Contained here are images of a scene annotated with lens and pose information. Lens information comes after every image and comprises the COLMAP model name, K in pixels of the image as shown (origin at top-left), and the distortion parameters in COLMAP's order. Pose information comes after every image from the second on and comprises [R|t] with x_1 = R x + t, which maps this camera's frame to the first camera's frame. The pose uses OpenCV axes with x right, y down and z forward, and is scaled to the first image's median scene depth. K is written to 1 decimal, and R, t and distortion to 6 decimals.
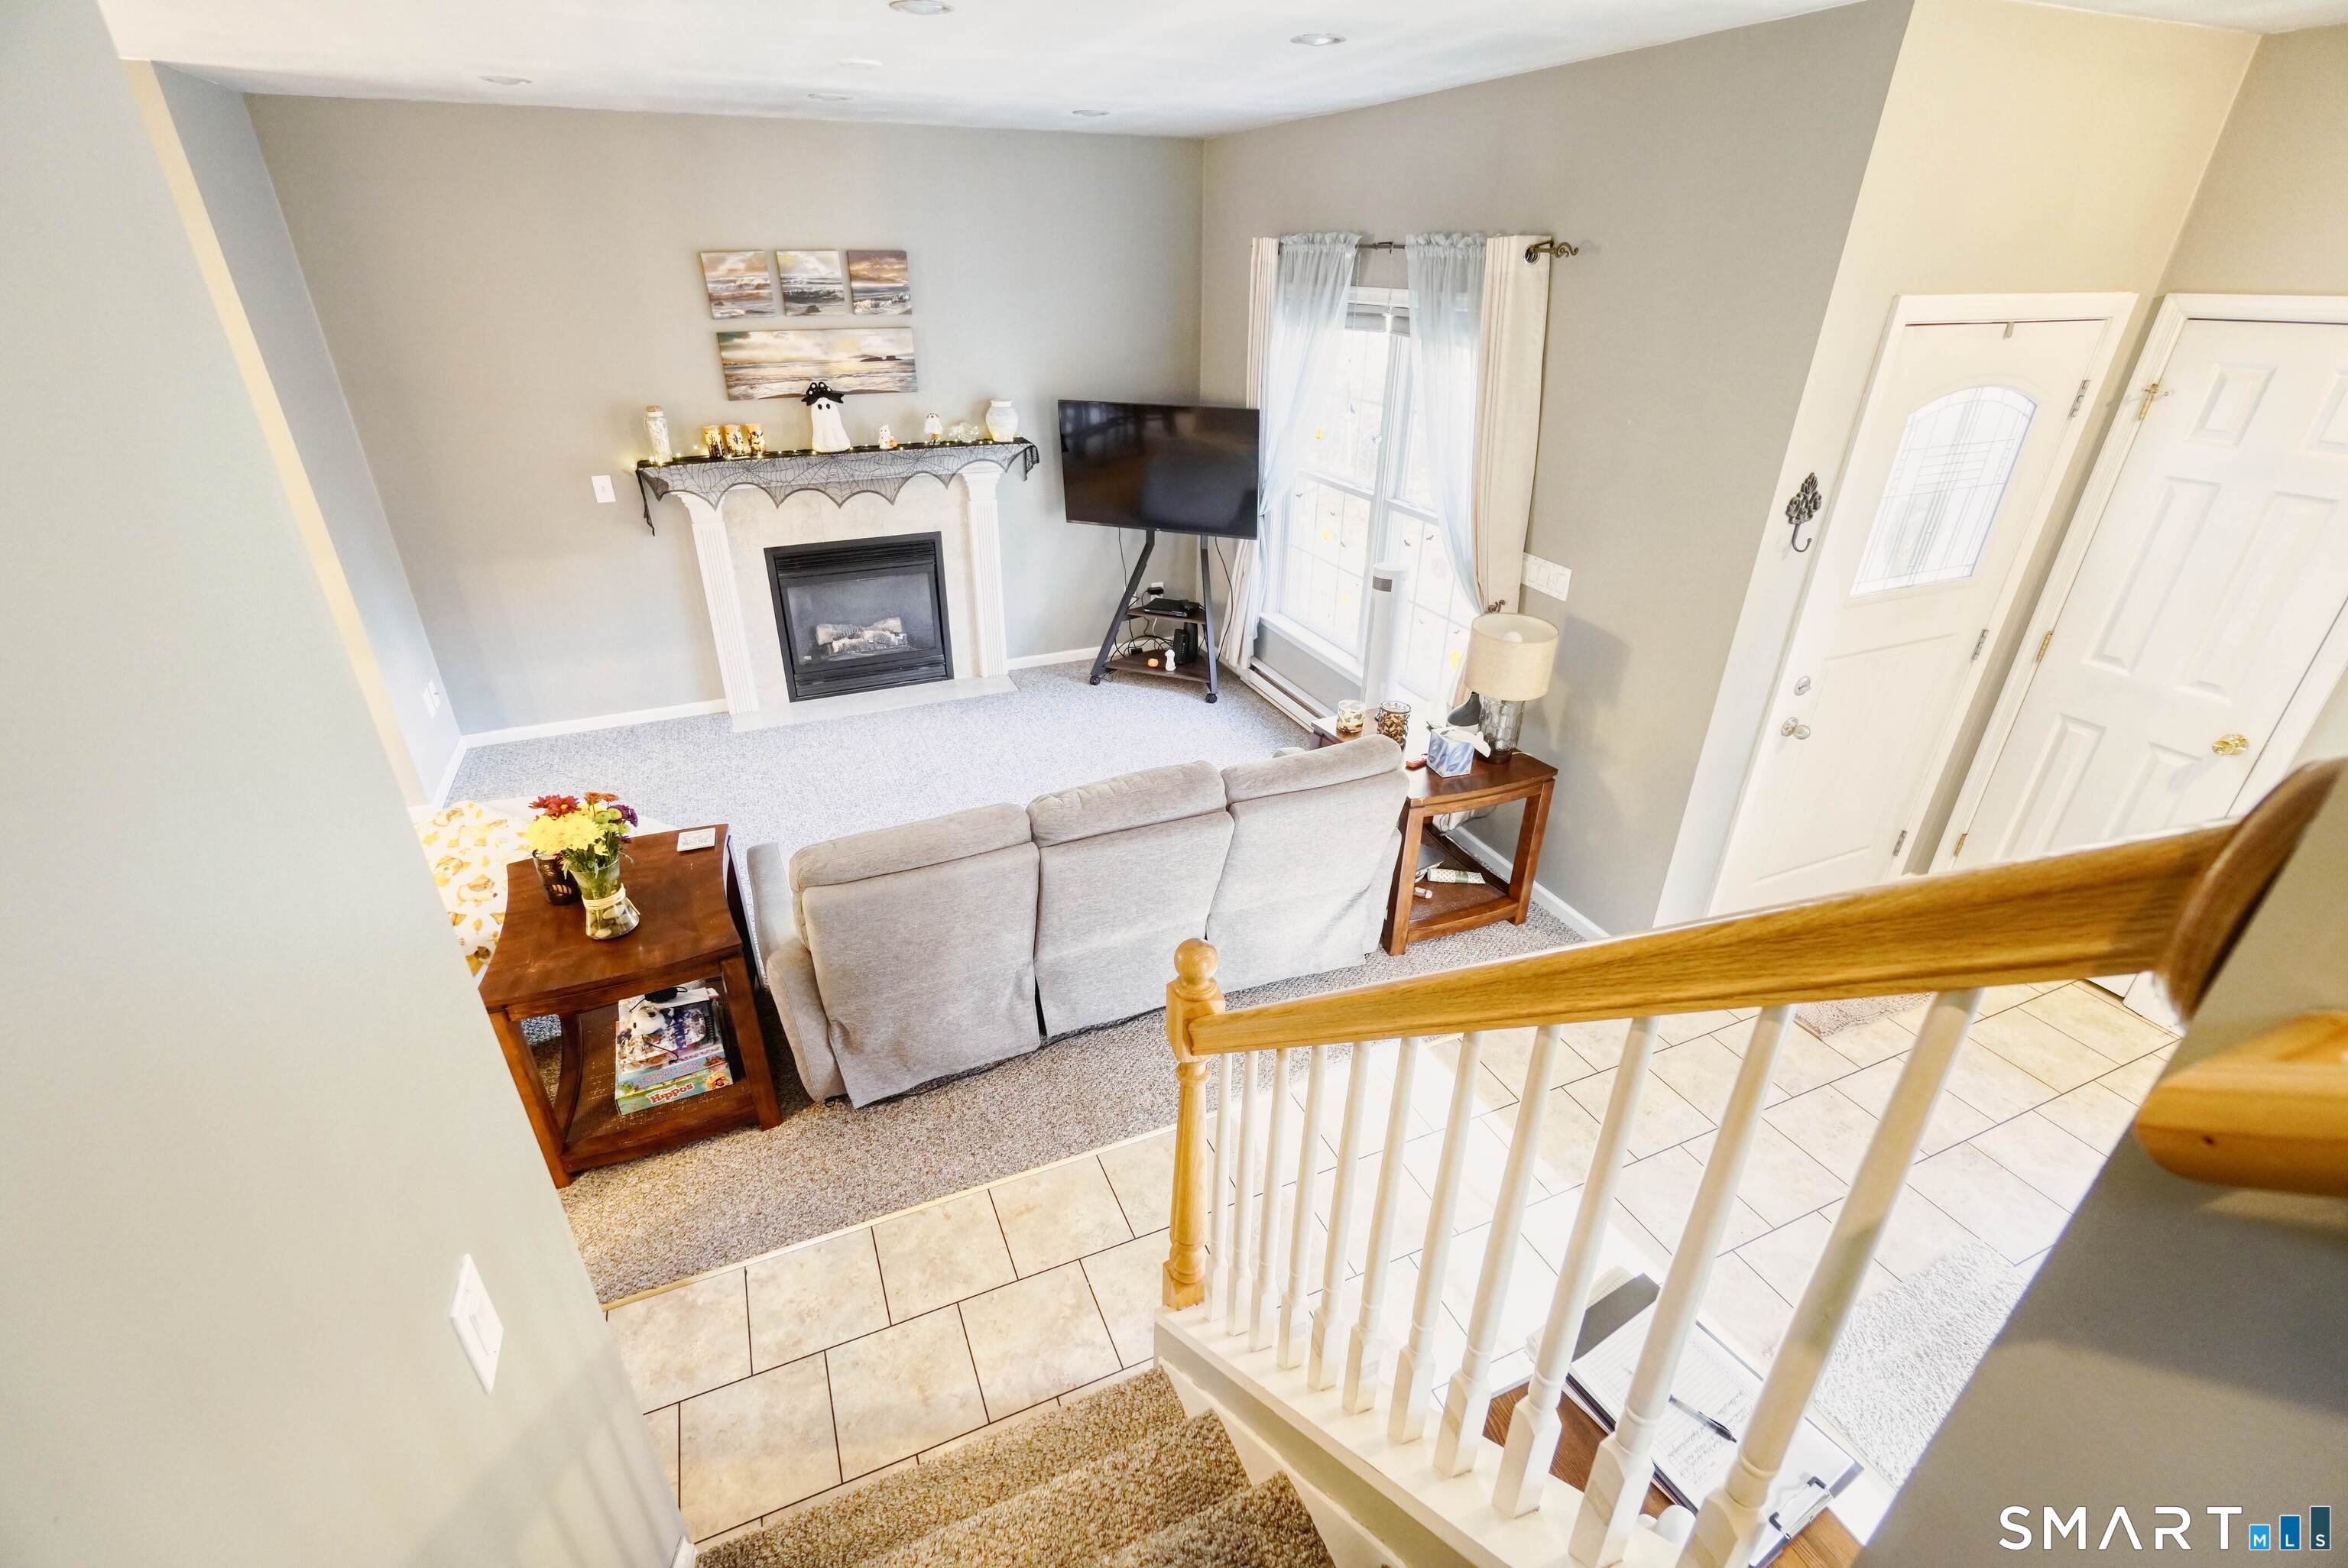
lens RADIAL K [[1013.1, 0, 1155.0], [0, 1013.1, 774.4], [0, 0, 1]] dist [-0.006275, 0.002162]
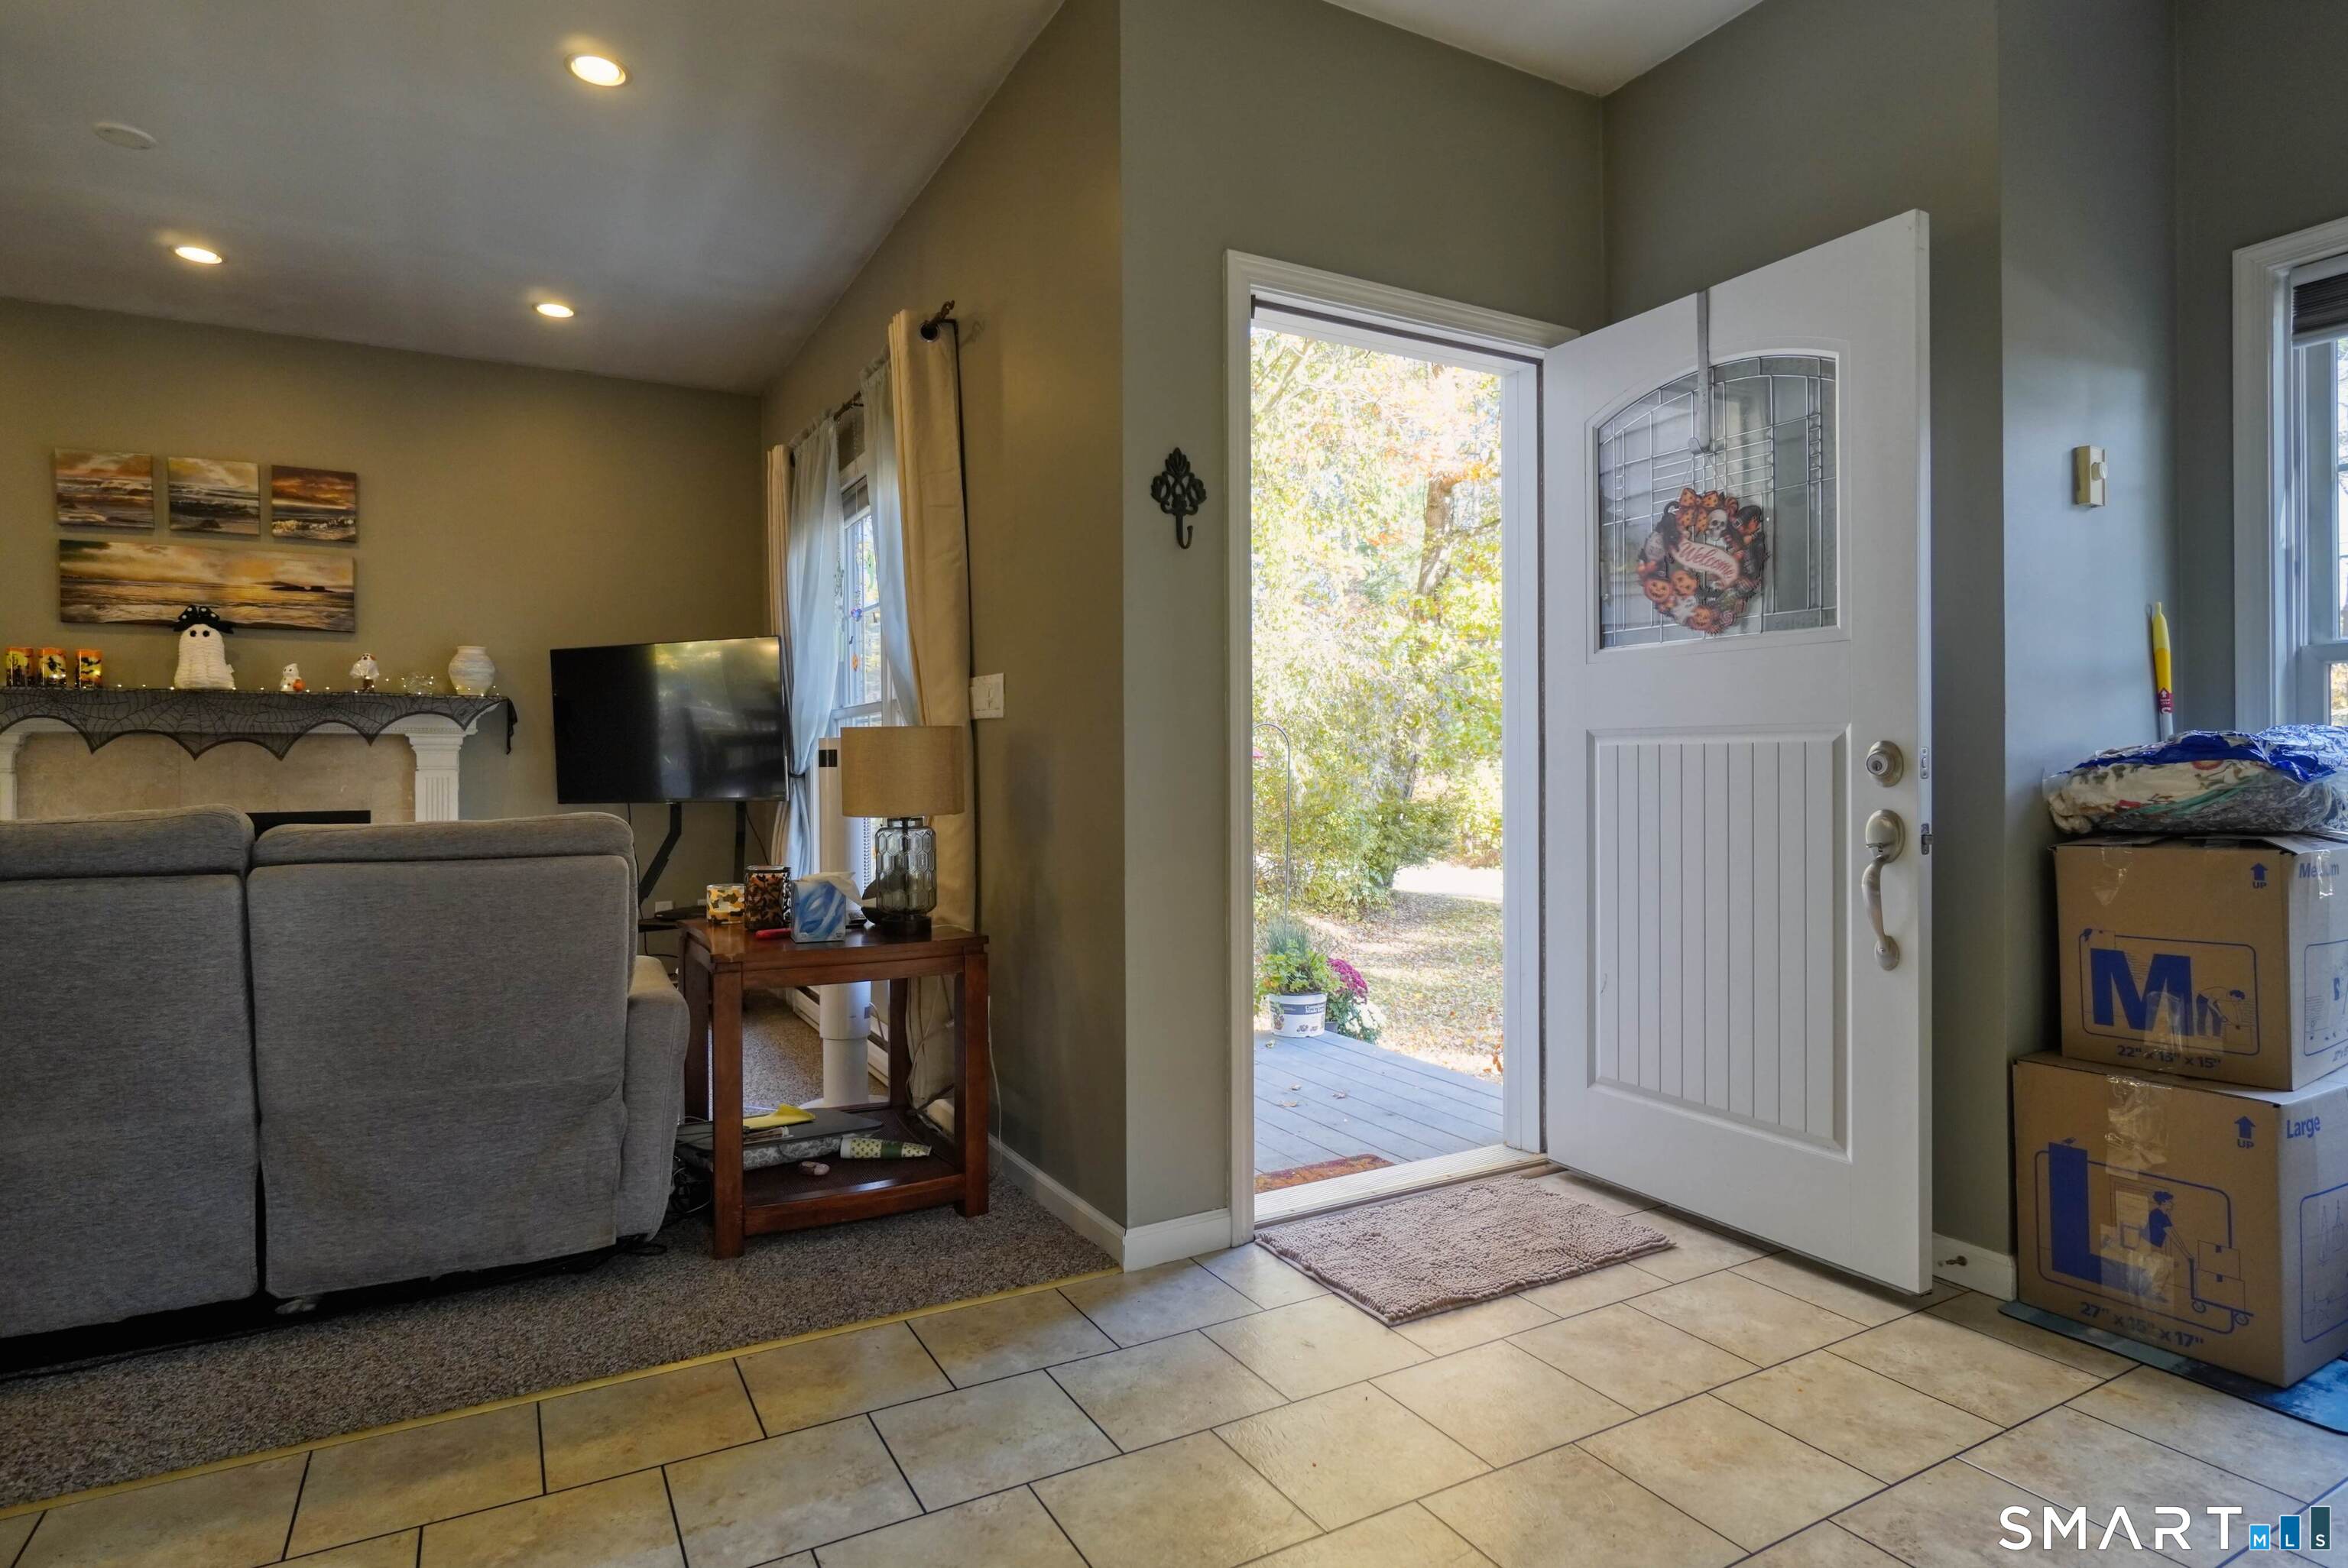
lens RADIAL K [[1231.6, 0, 1157.9], [0, 1231.6, 762.5], [0, 0, 1]] dist [-0.003935, 0.000308]
pose [[0.994743, -0.009782, 0.101934, 0.296233], [0.055612, 0.887451, -0.457534, 0.187533], [-0.085986, 0.460798, 0.883330, 0.156893]]
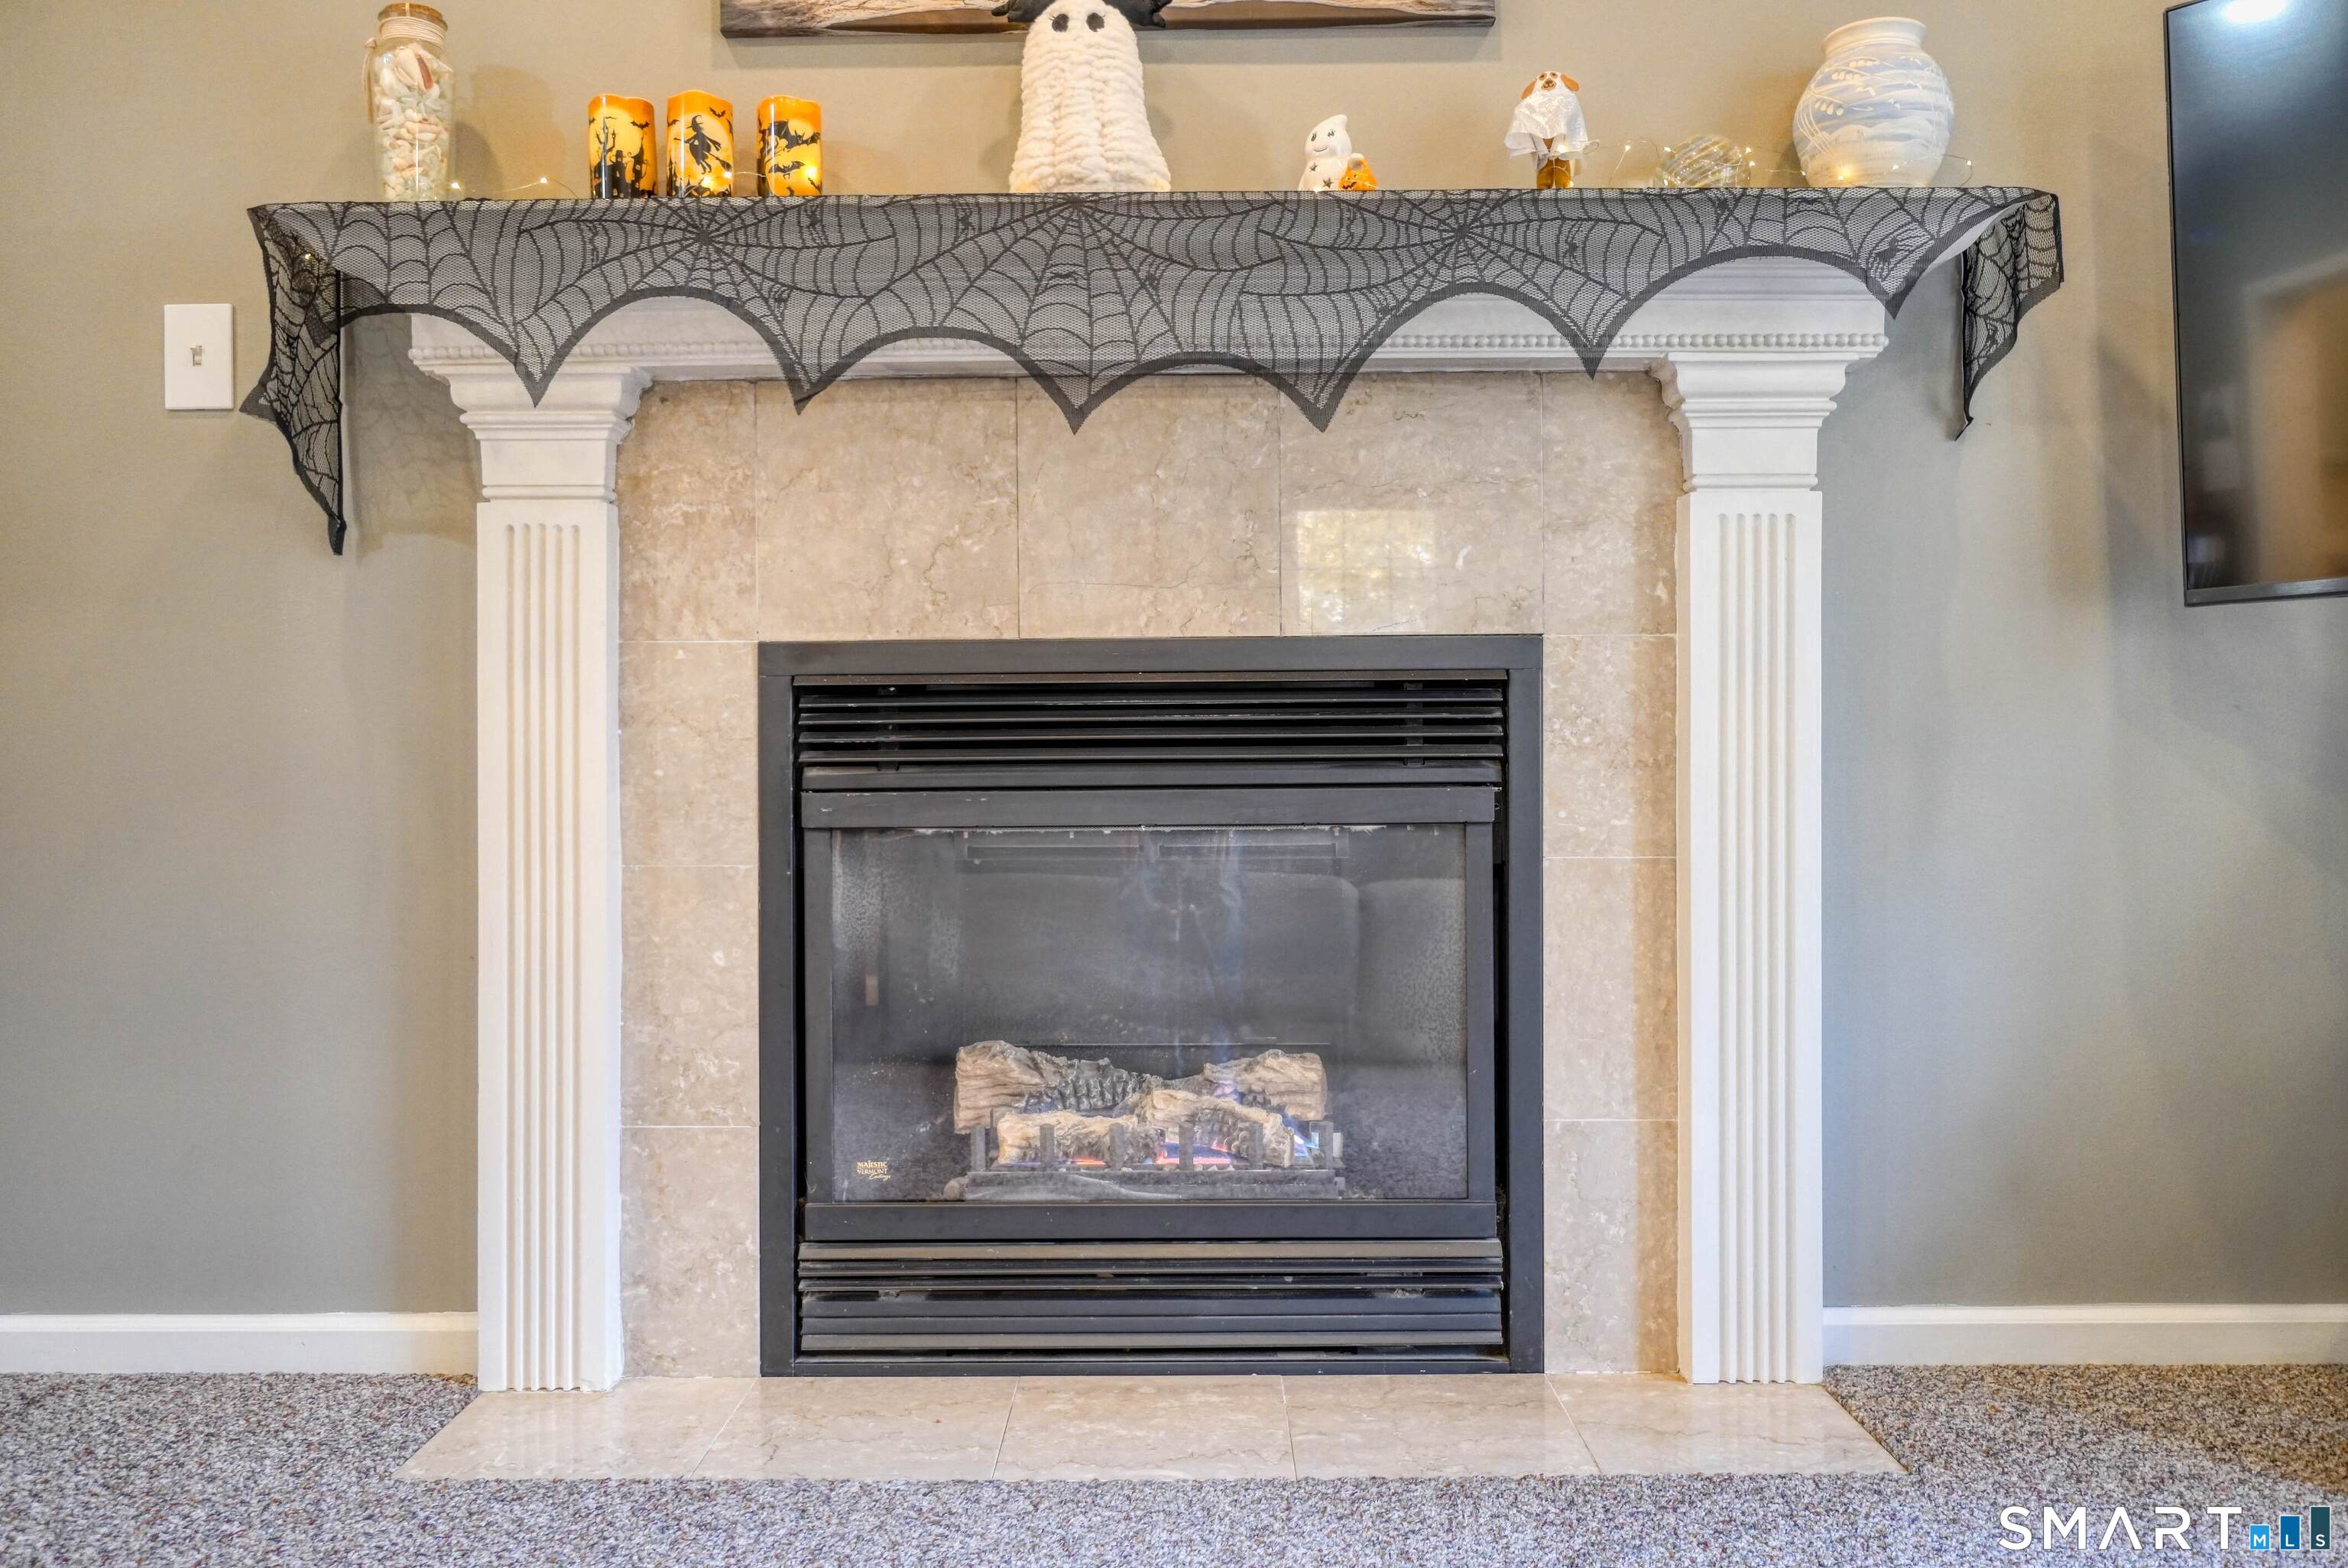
lens RADIAL K [[1786.9, 0, 1171.8], [0, 1786.9, 785.0], [0, 0, 1]] dist [0.000780, 0.007596]
pose [[0.917206, -0.007154, -0.398348, -0.146145], [-0.175064, 0.890908, -0.419090, -0.044055], [0.357890, 0.454128, 0.815894, 0.746567]]
